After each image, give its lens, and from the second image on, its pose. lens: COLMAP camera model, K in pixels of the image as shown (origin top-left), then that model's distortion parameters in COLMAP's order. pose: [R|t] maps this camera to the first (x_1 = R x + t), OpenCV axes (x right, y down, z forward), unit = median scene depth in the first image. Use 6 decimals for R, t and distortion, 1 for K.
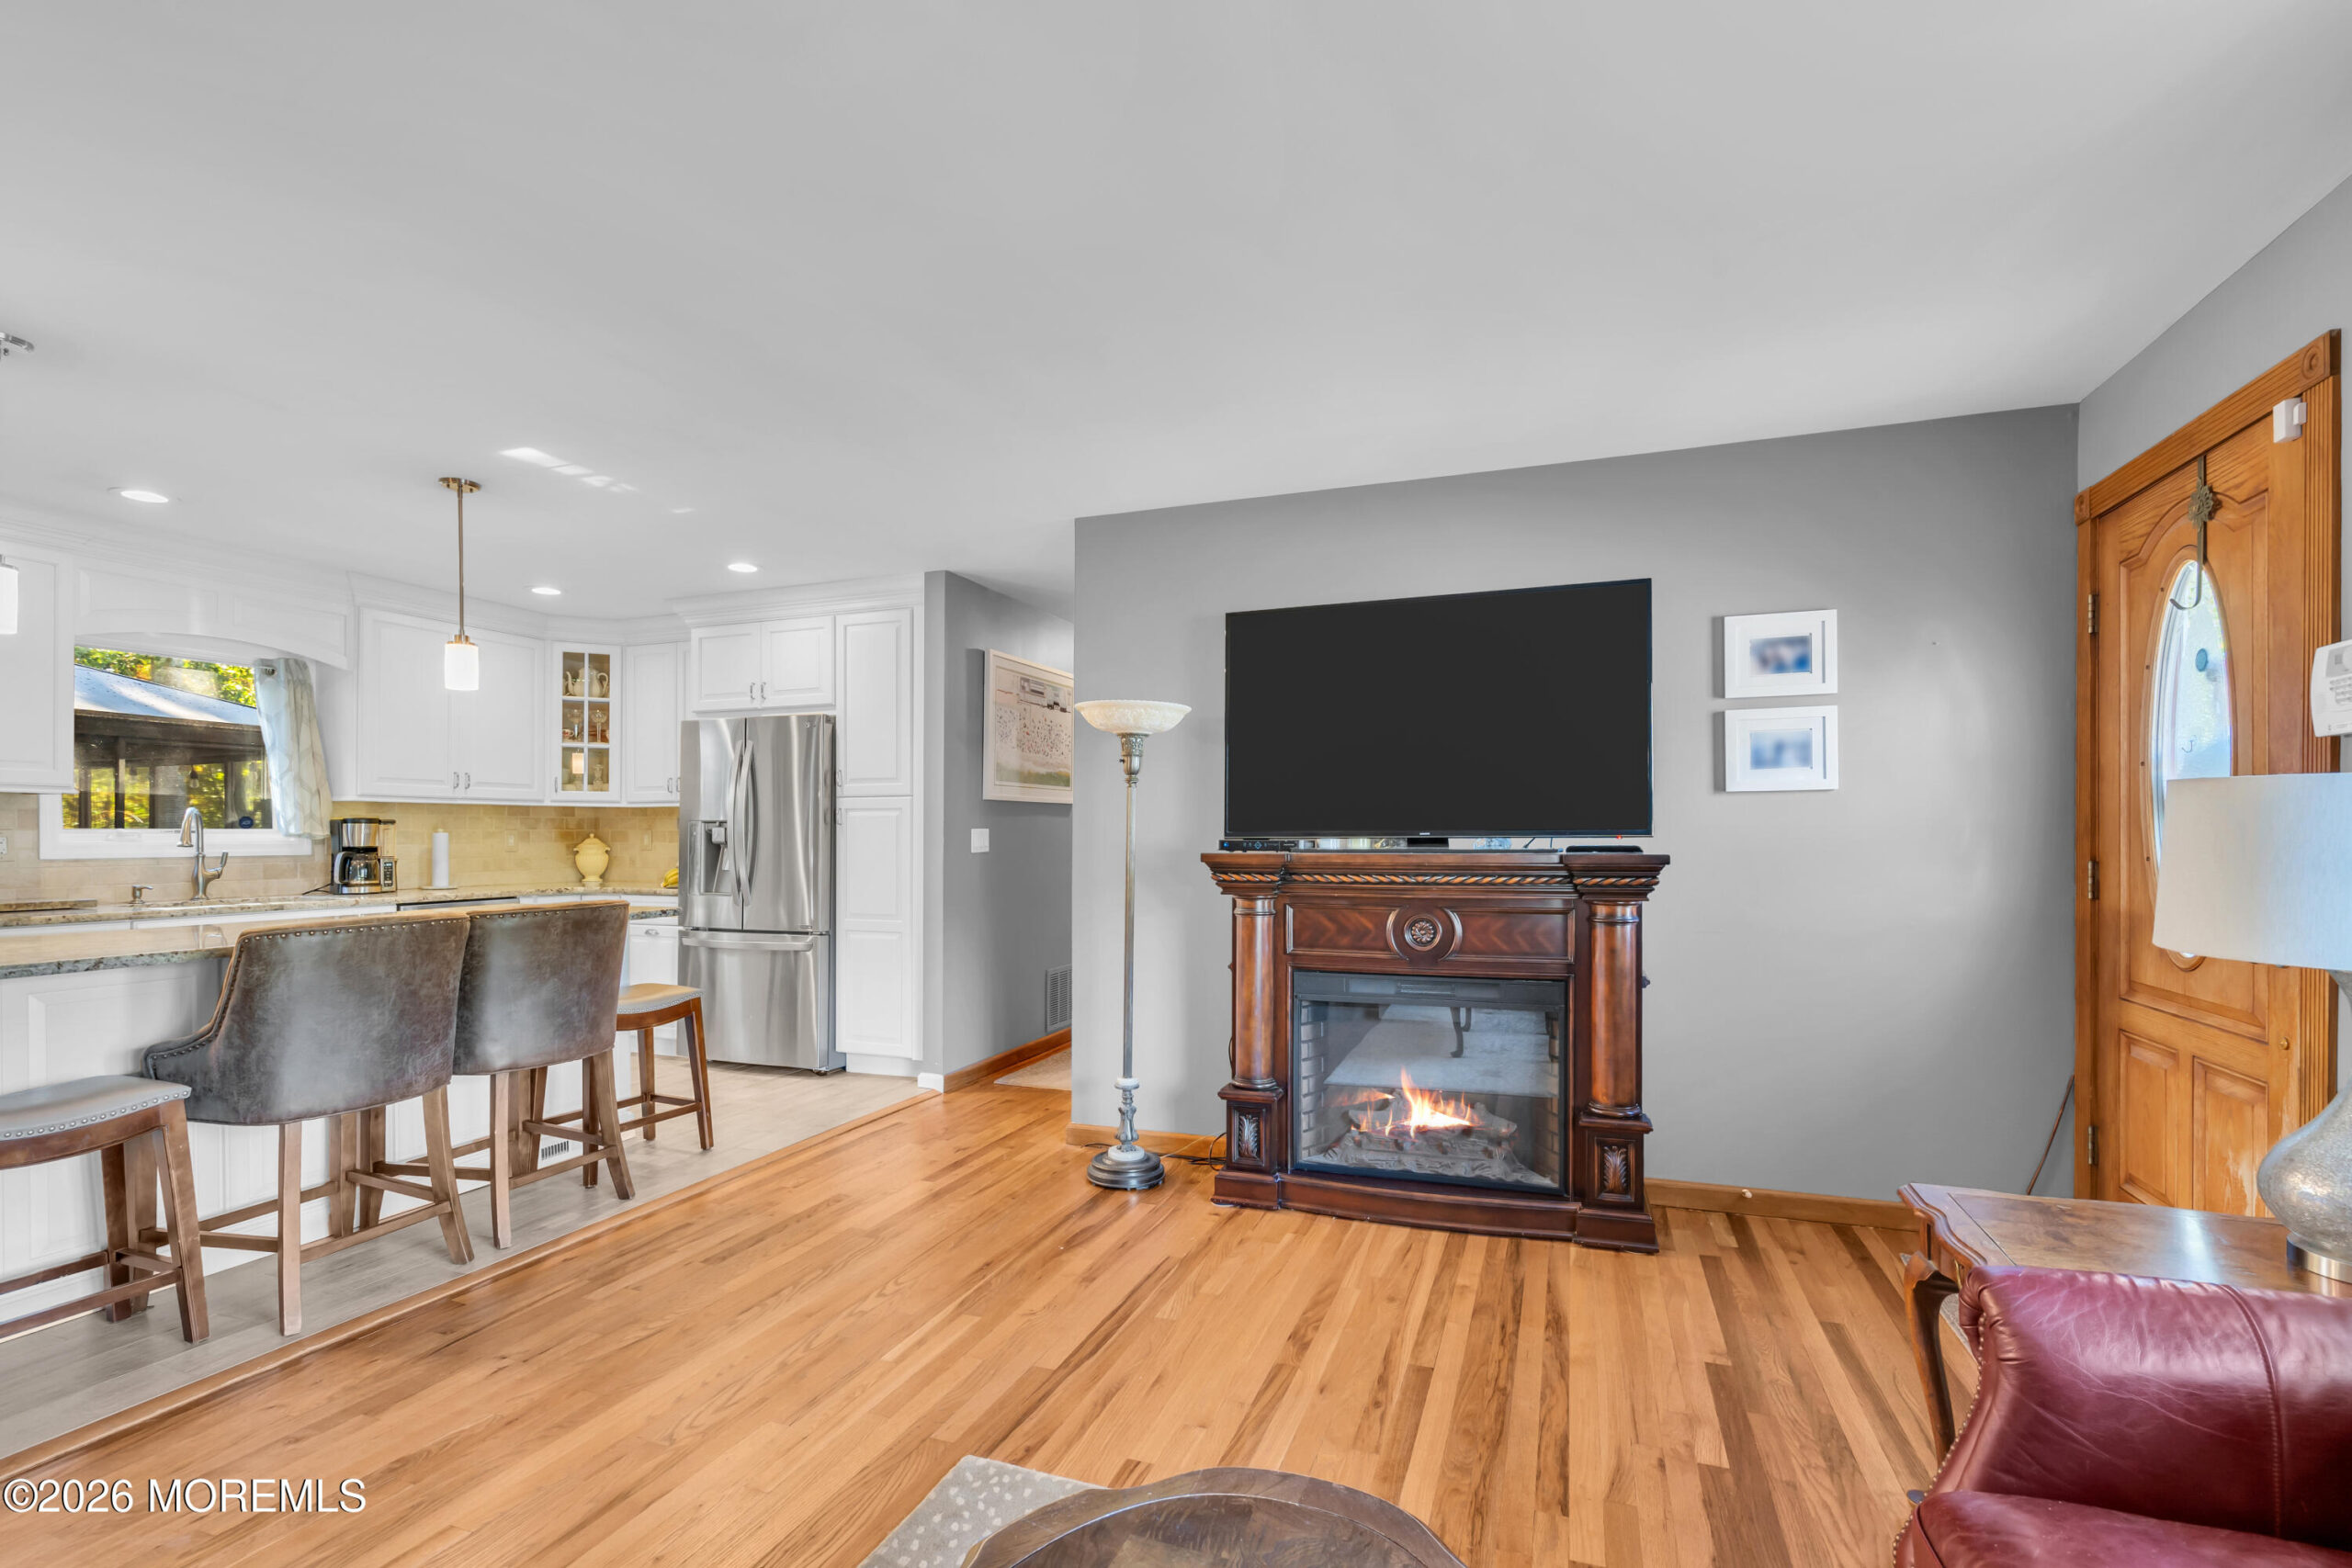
lens RADIAL K [[1063.6, 0, 1169.3], [0, 1063.6, 819.2], [0, 0, 1]] dist [-0.003458, 0.000046]
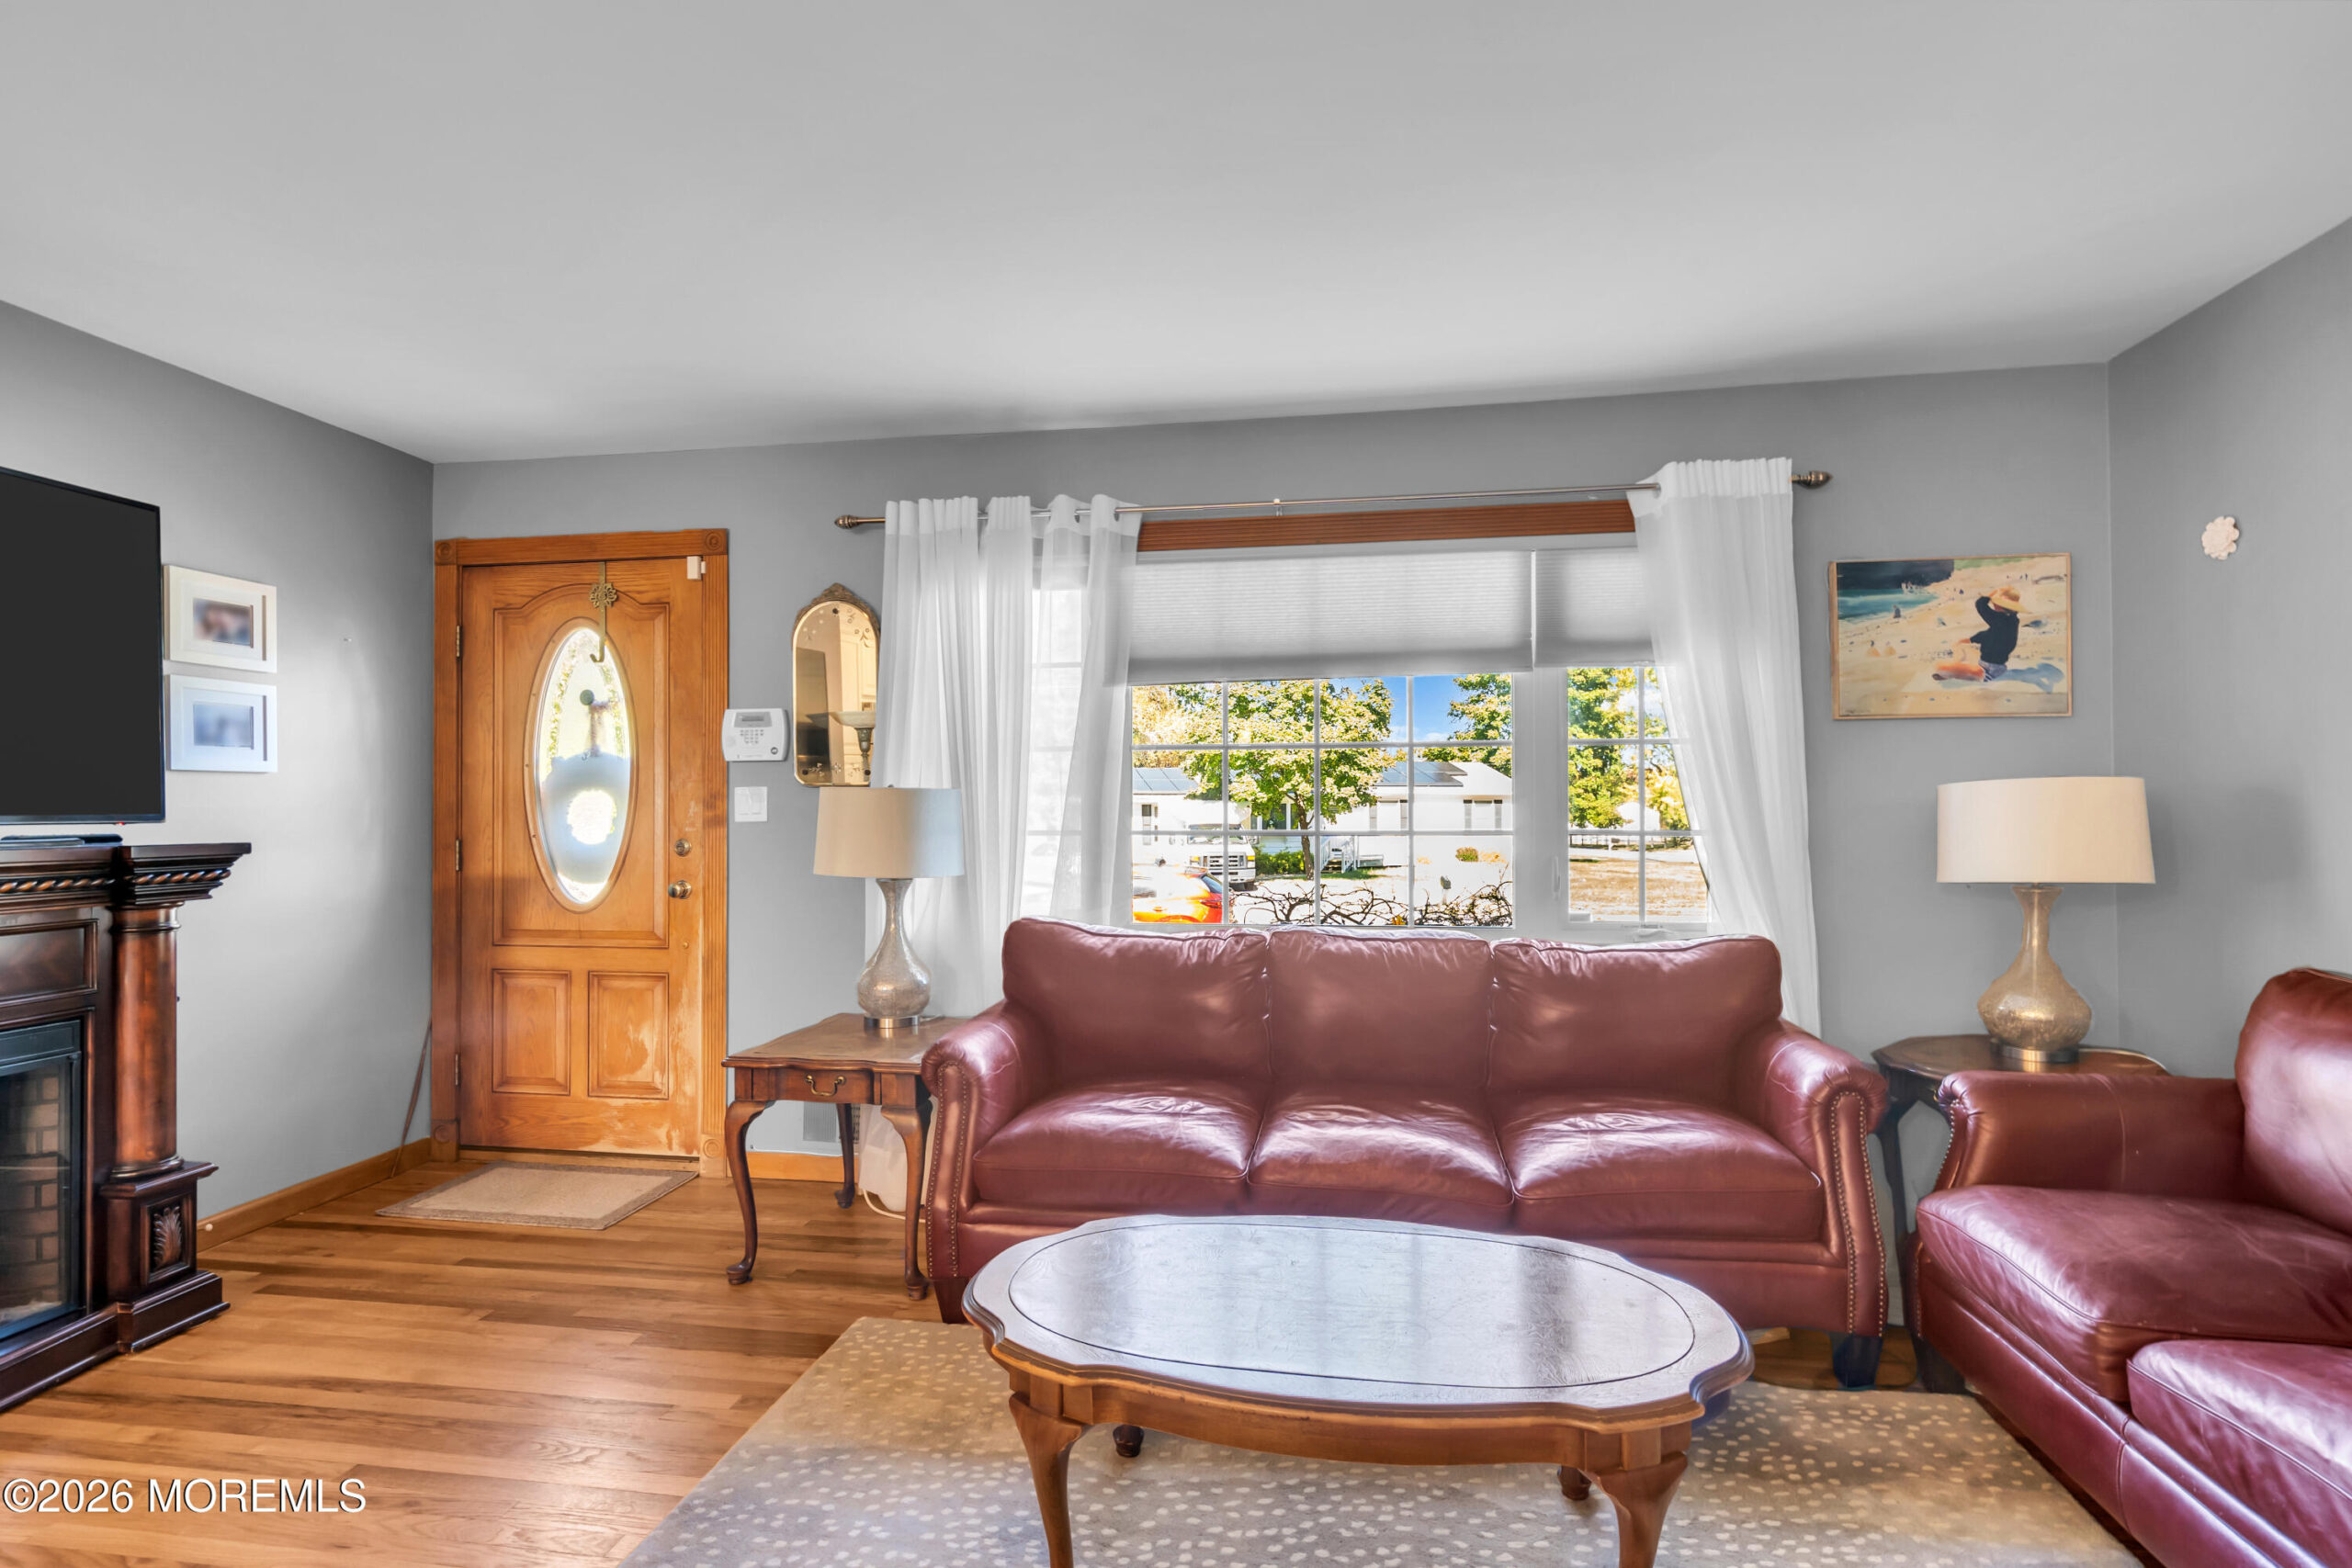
lens RADIAL K [[1136.3, 0, 1172.6], [0, 1136.3, 808.0], [0, 0, 1]] dist [-0.000715, 0.001098]
pose [[-0.206210, 0.012038, 0.978434, -0.586694], [-0.006242, 0.999888, -0.013617, 0.013546], [-0.978488, -0.008915, -0.206111, 0.444247]]
